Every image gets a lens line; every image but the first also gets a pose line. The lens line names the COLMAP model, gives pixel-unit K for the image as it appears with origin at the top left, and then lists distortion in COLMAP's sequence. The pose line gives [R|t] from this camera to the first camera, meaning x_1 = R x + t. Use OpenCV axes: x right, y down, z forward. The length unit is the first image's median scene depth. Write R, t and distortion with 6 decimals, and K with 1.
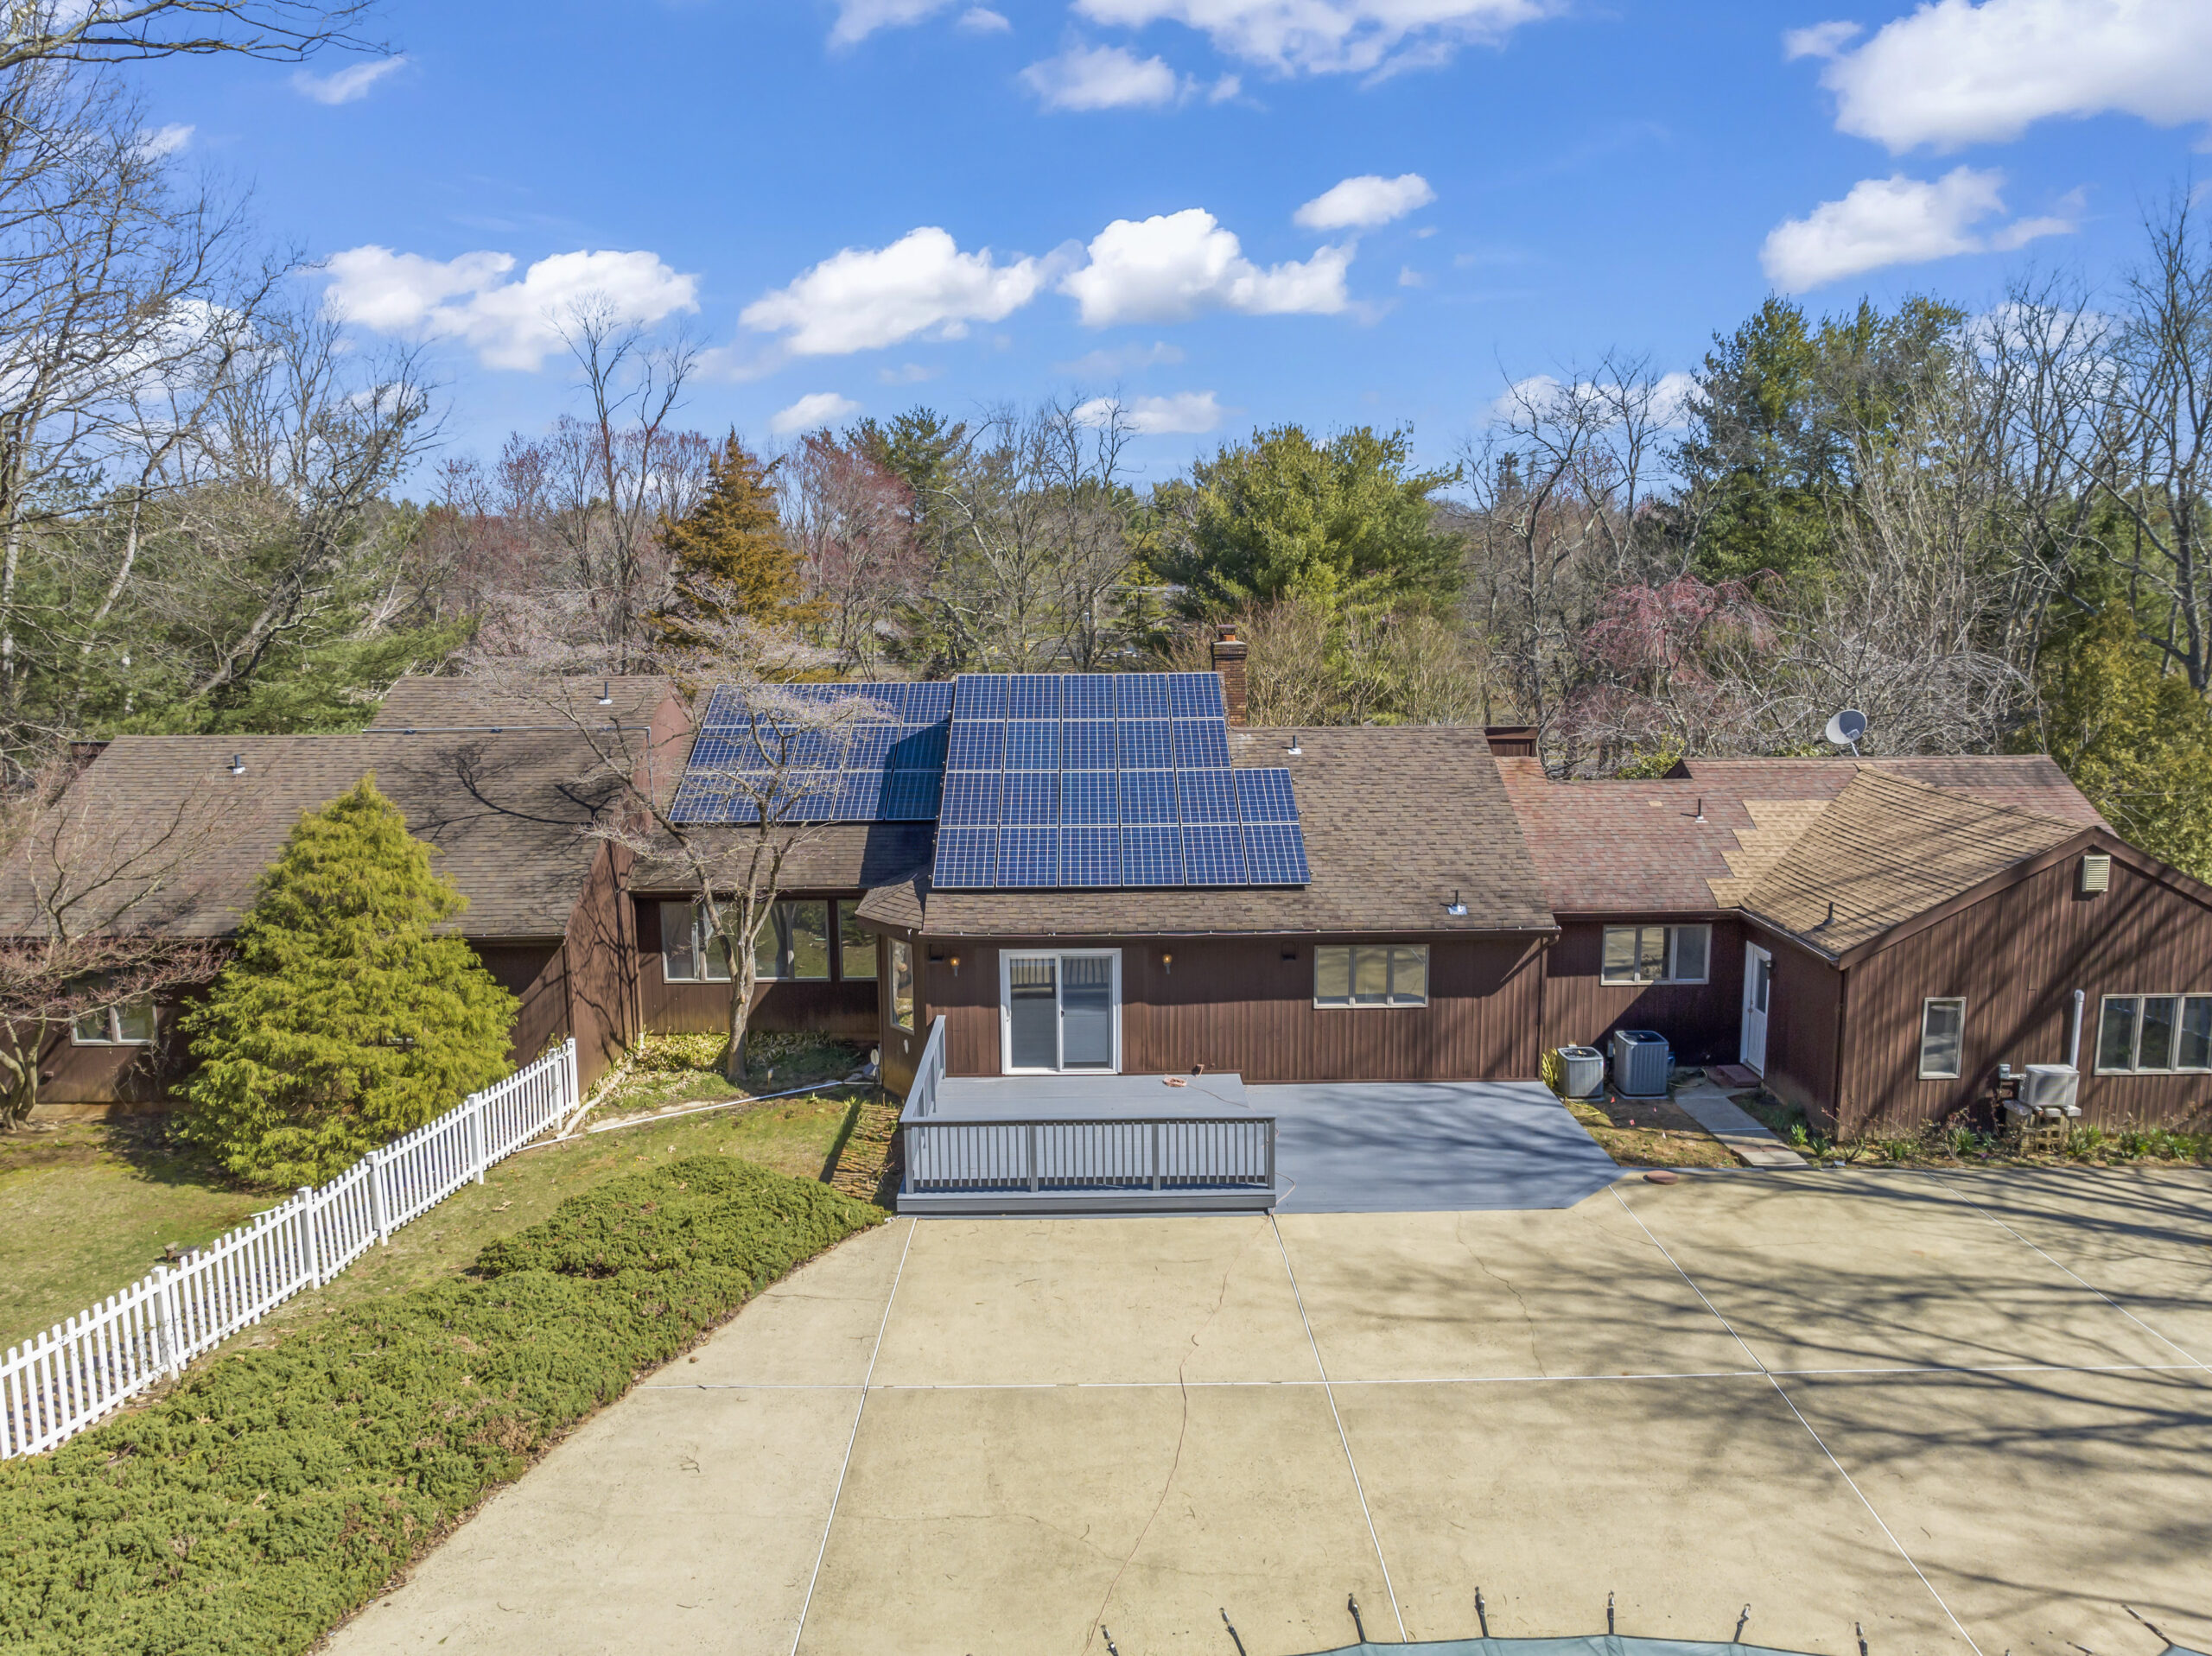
lens RADIAL K [[1558.4, 0, 1112.6], [0, 1558.4, 883.1], [0, 0, 1]] dist [0.002753, -0.000951]
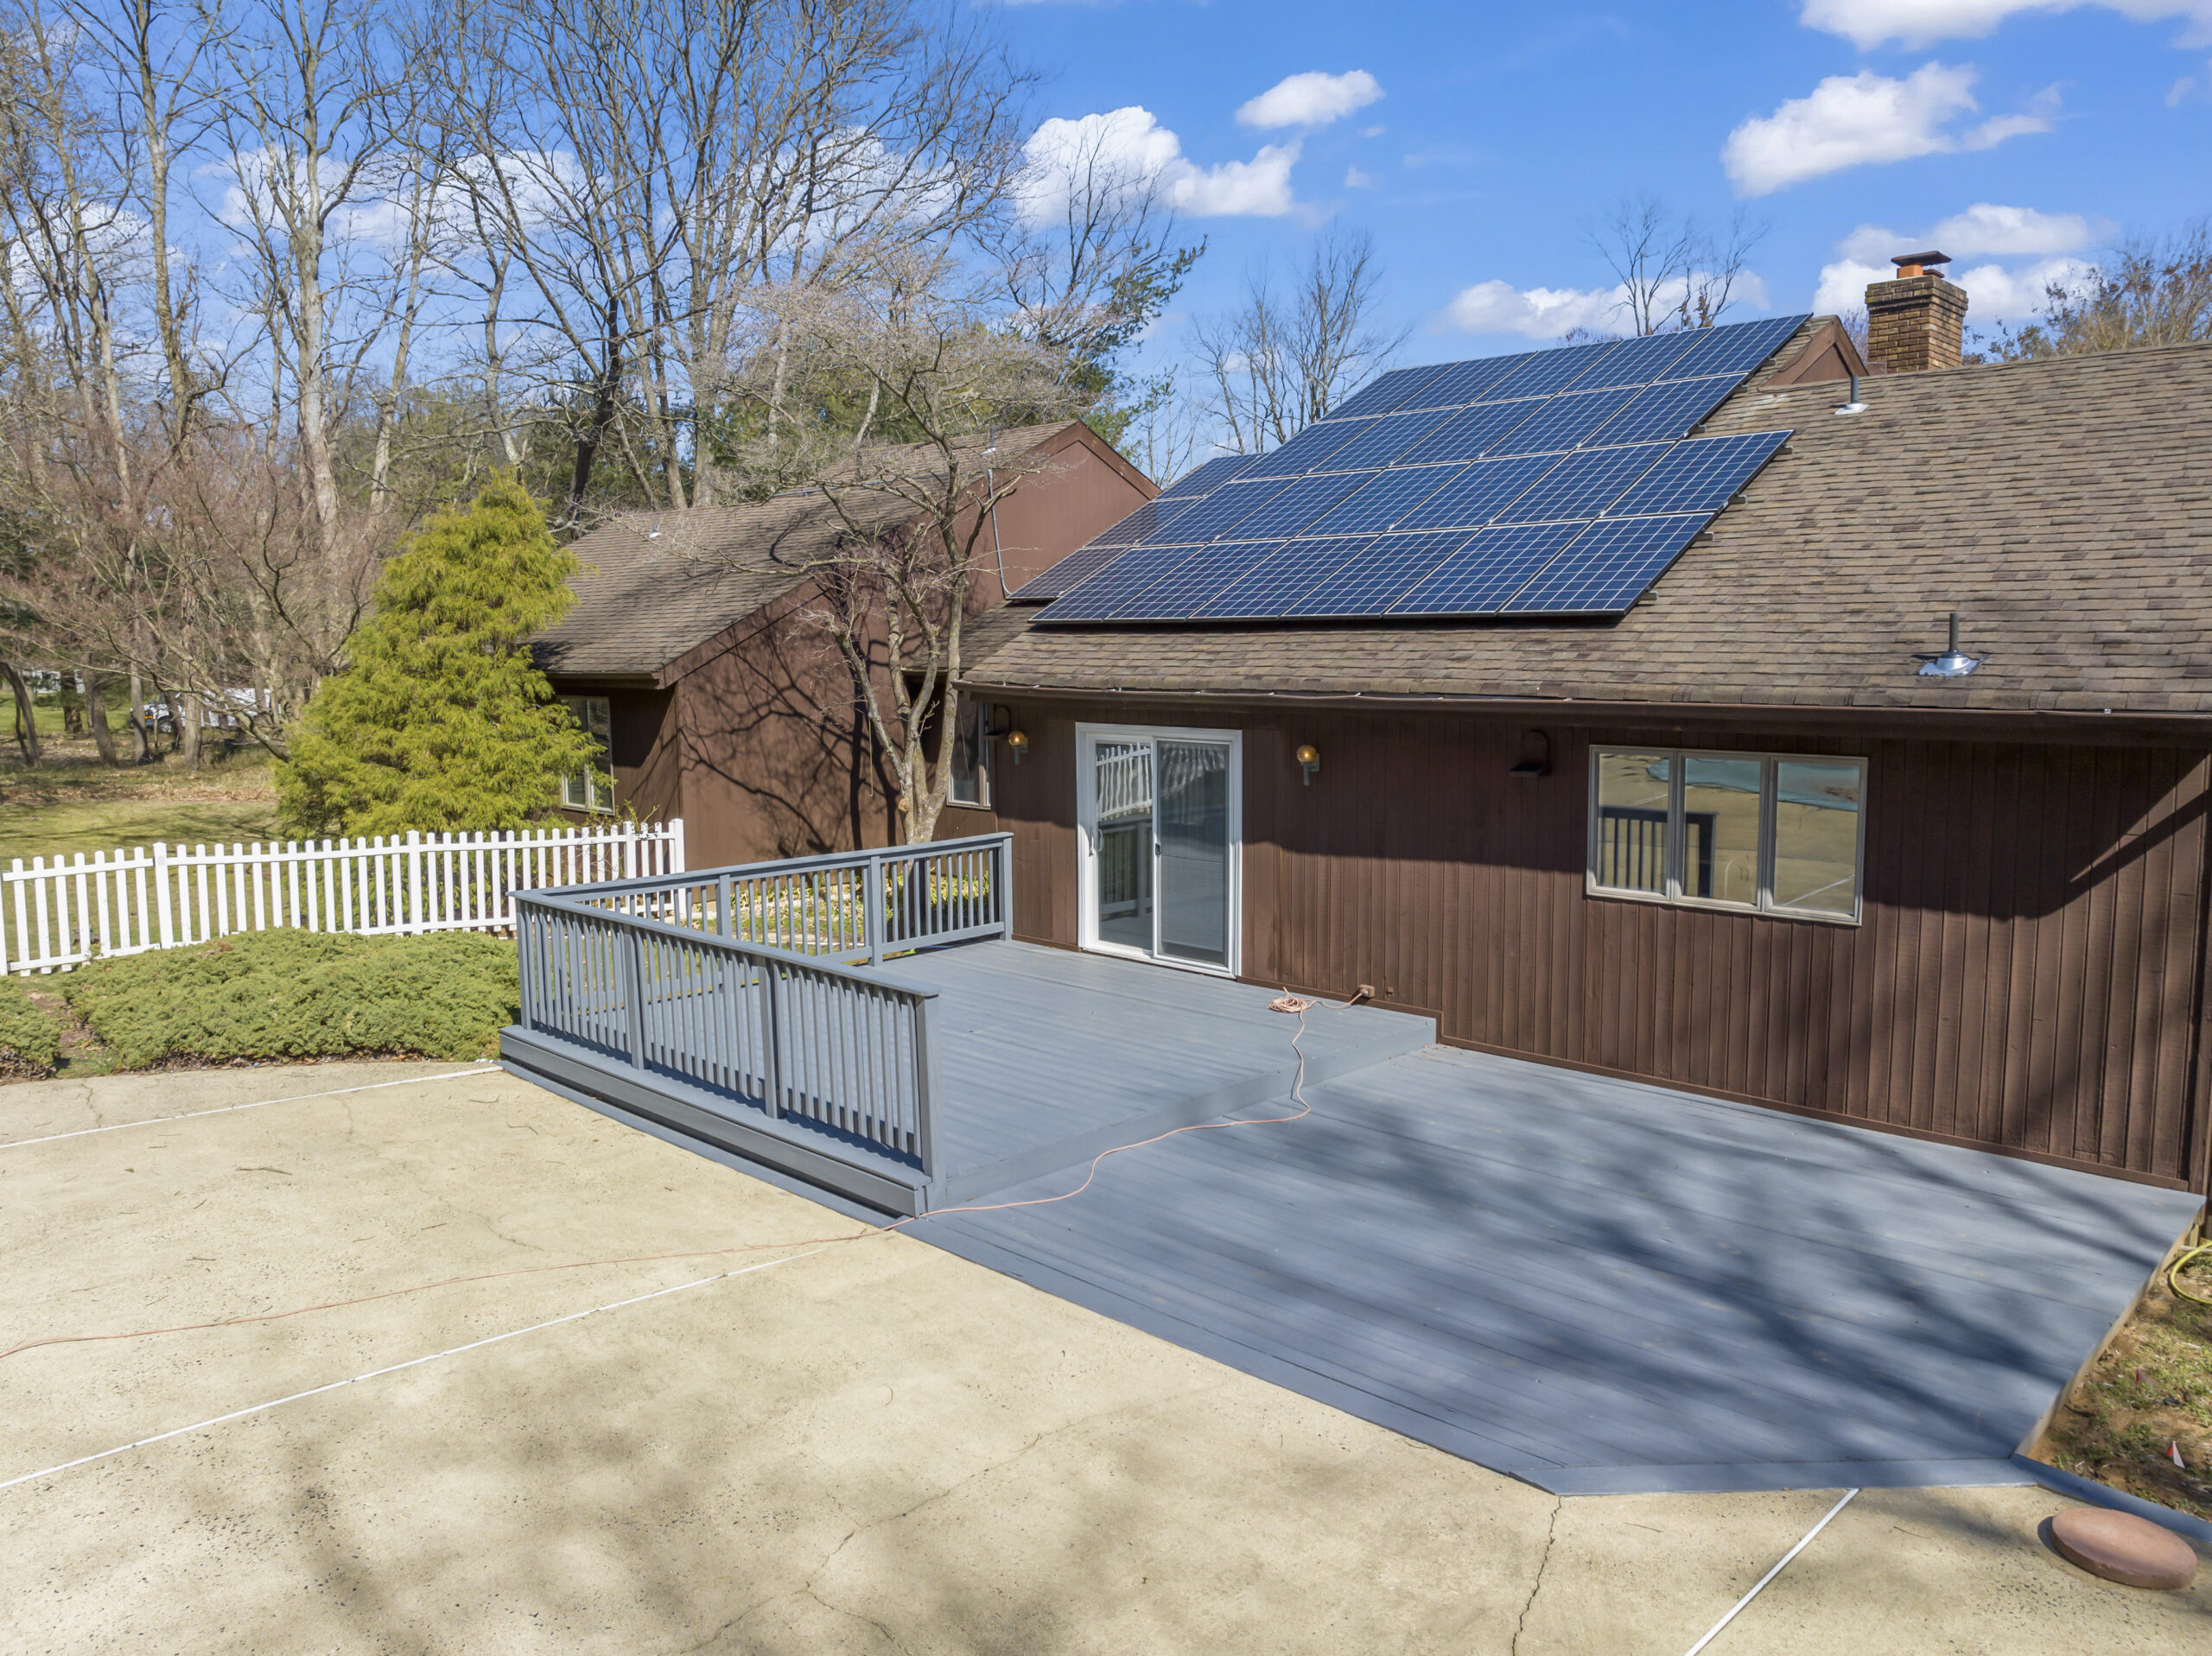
lens RADIAL K [[1582.5, 0, 1106.0], [0, 1582.5, 828.0], [0, 0, 1]] dist [-0.030525, 0.000230]
pose [[0.699436, 0.085442, -0.709570, 0.346758], [-0.137357, 0.990390, -0.016139, 0.088428], [0.701372, 0.108753, 0.704450, 0.607068]]
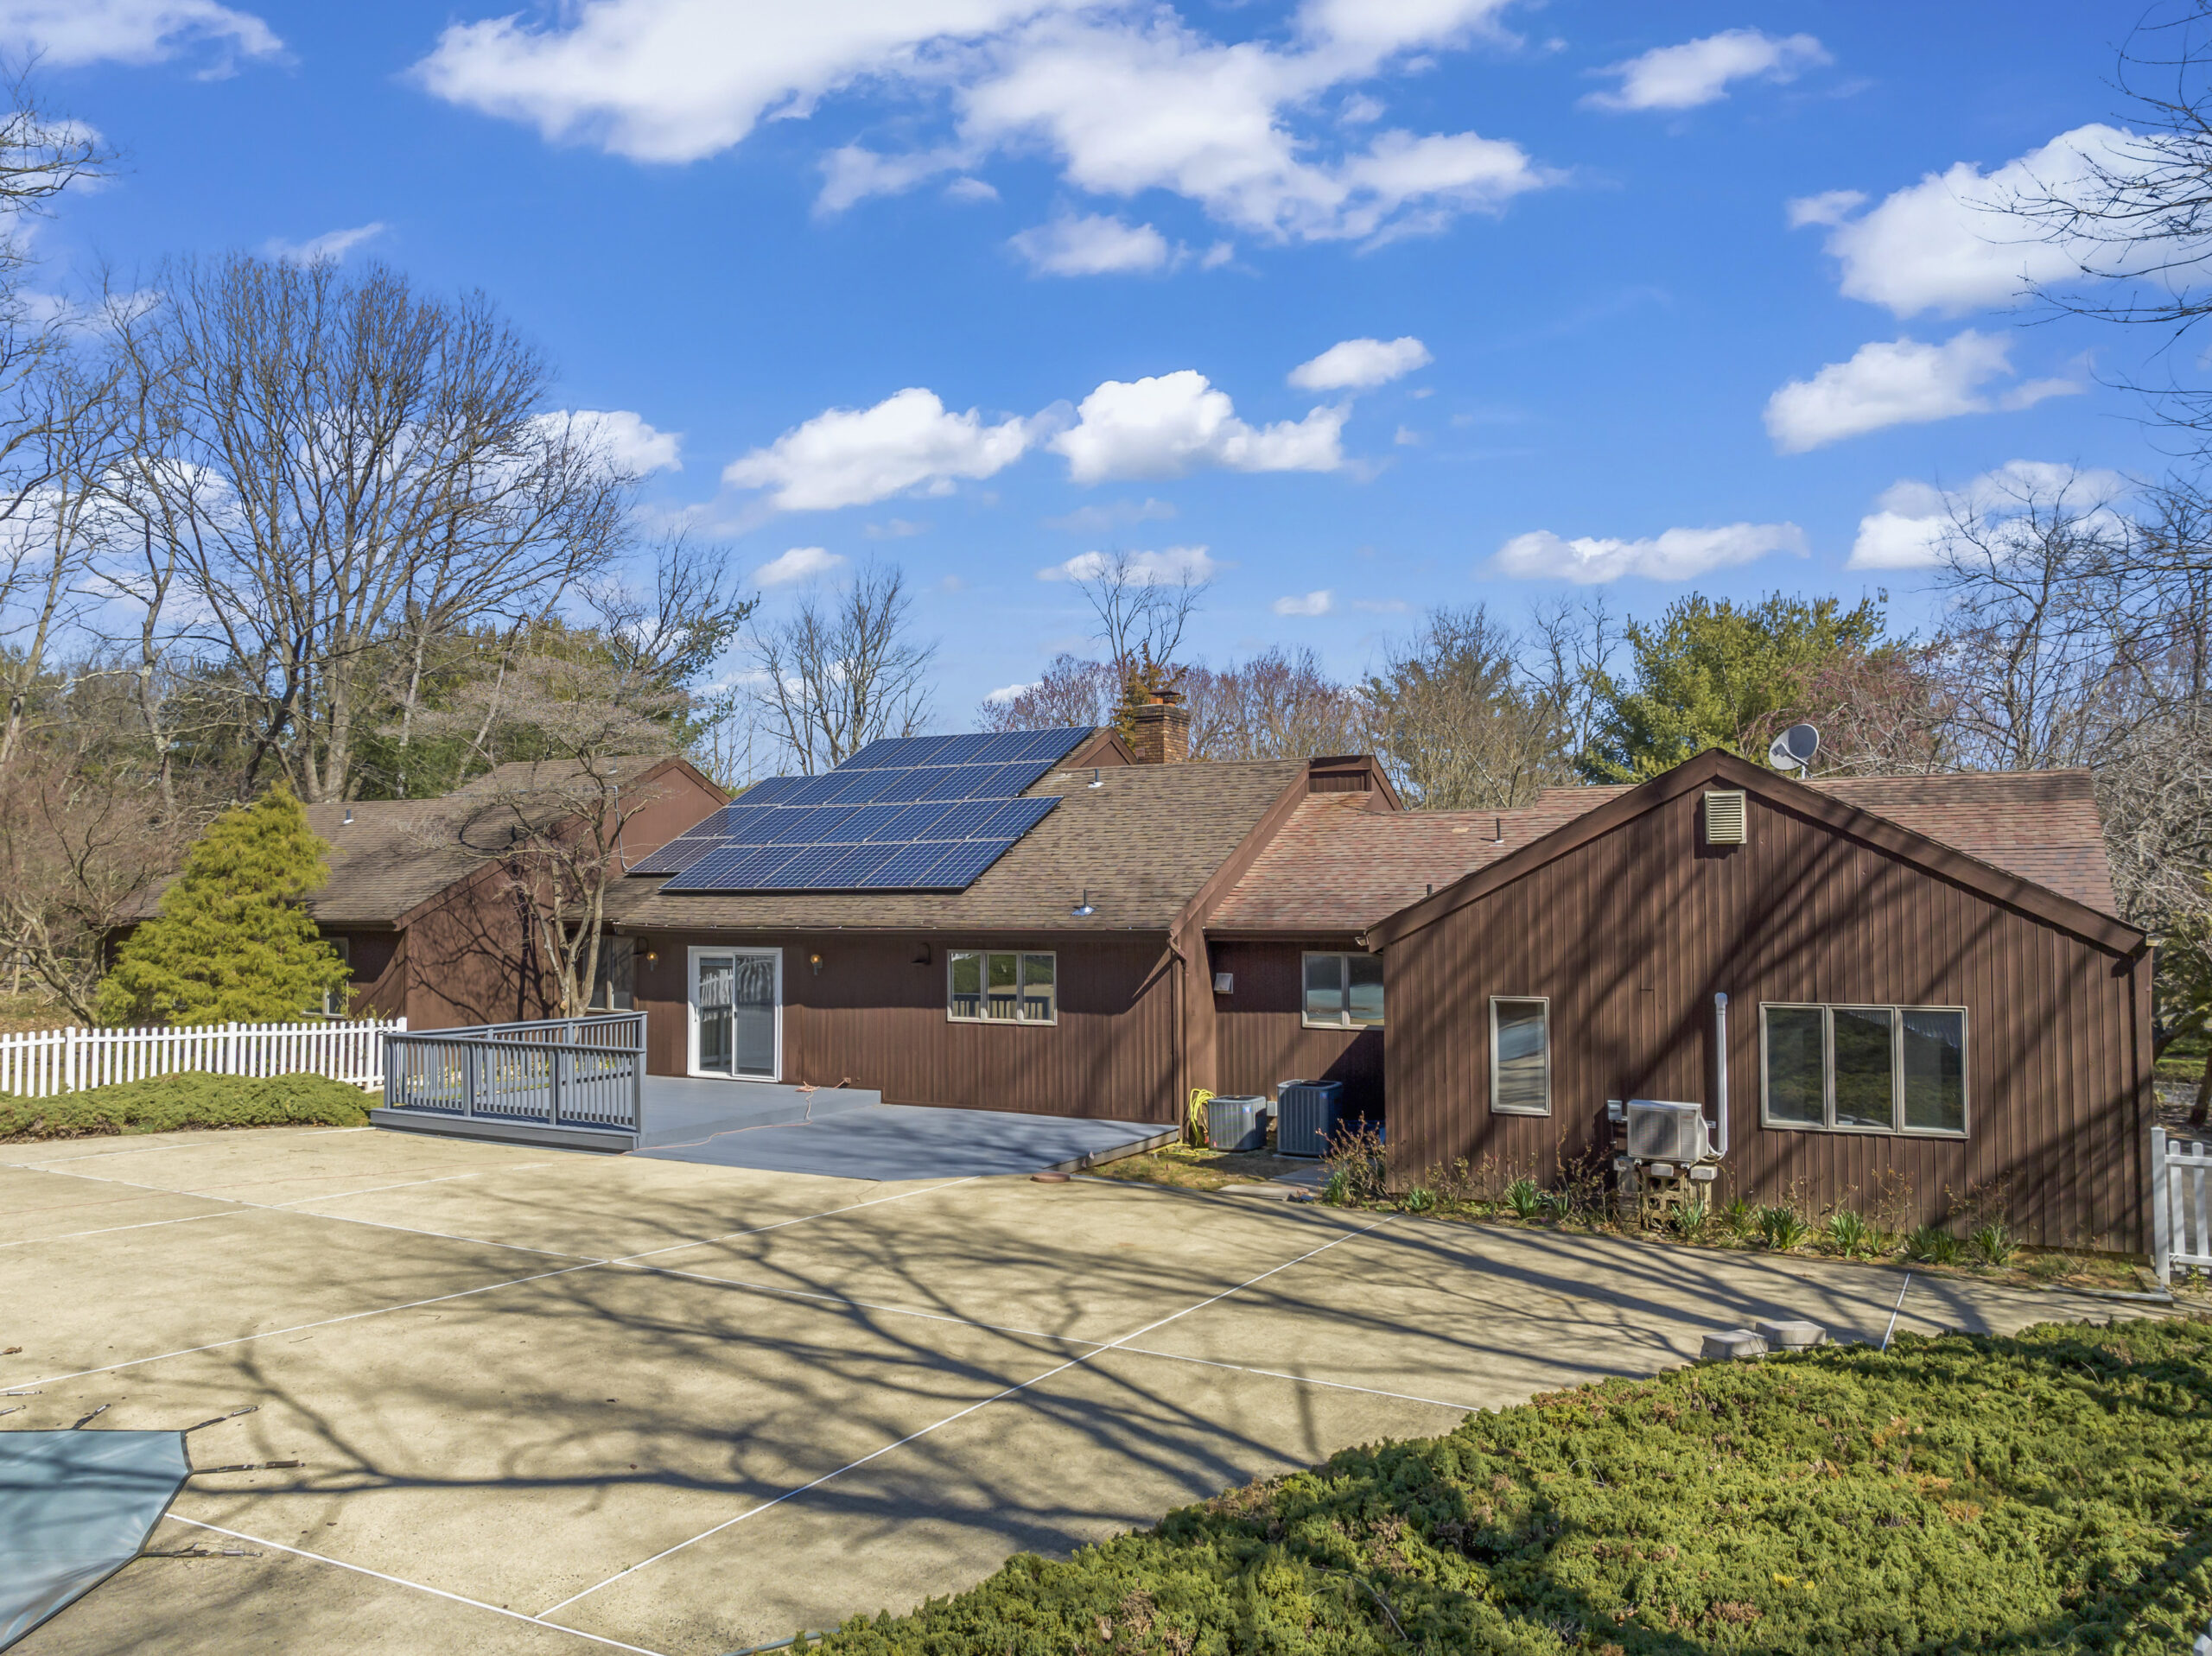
lens RADIAL K [[1582.5, 0, 1106.0], [0, 1582.5, 828.0], [0, 0, 1]] dist [-0.030525, 0.000230]
pose [[0.868756, -0.019437, -0.494858, 0.670921], [-0.098547, 0.972462, -0.211202, 0.157769], [0.485336, 0.232250, 0.842917, 0.251150]]
